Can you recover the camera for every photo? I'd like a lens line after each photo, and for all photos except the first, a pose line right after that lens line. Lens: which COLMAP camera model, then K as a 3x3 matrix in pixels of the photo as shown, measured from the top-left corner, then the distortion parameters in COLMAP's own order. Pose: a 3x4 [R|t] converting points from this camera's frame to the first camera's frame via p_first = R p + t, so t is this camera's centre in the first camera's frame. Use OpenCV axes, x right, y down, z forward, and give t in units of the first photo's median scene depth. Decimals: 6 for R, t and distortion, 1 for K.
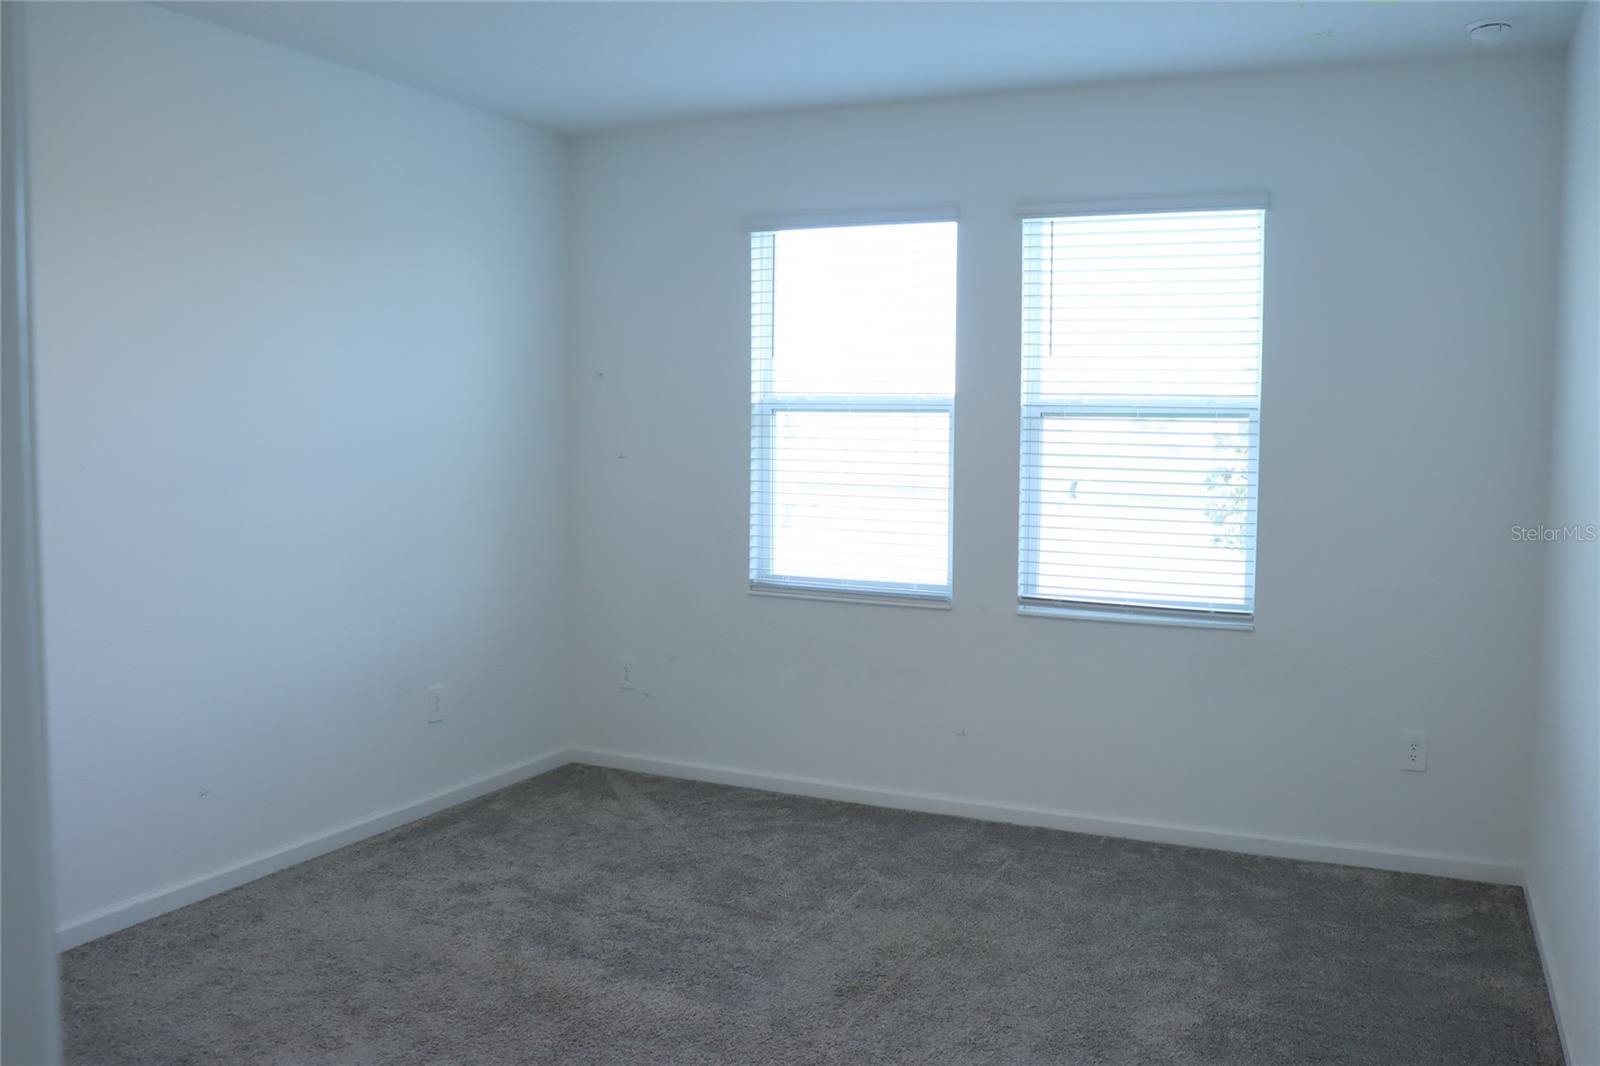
lens RADIAL K [[1323.2, 0, 793.8], [0, 1323.2, 530.7], [0, 0, 1]] dist [-0.176203, 0.148851]
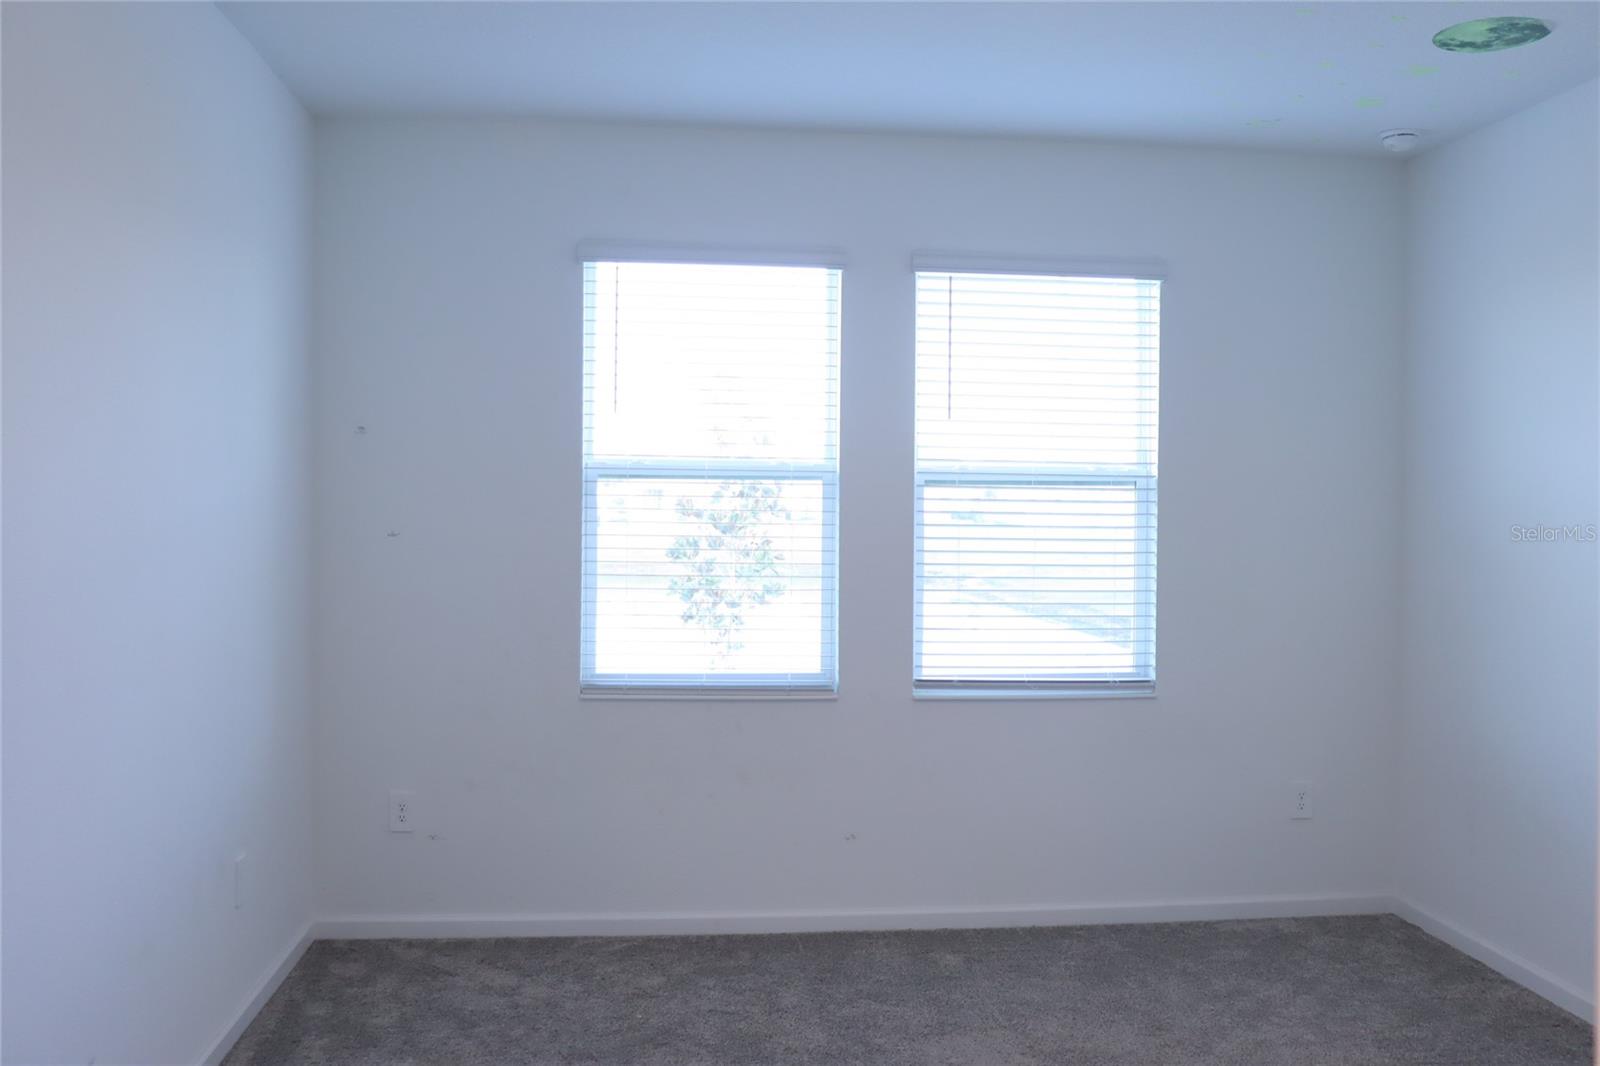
lens RADIAL K [[1419.4, 0, 794.6], [0, 1419.4, 521.8], [0, 0, 1]] dist [-0.107450, 0.022842]
pose [[0.856349, -0.011148, 0.516277, -0.410176], [0.039483, 0.998254, -0.043936, -0.019944], [-0.514886, 0.058009, 0.855294, 0.189707]]
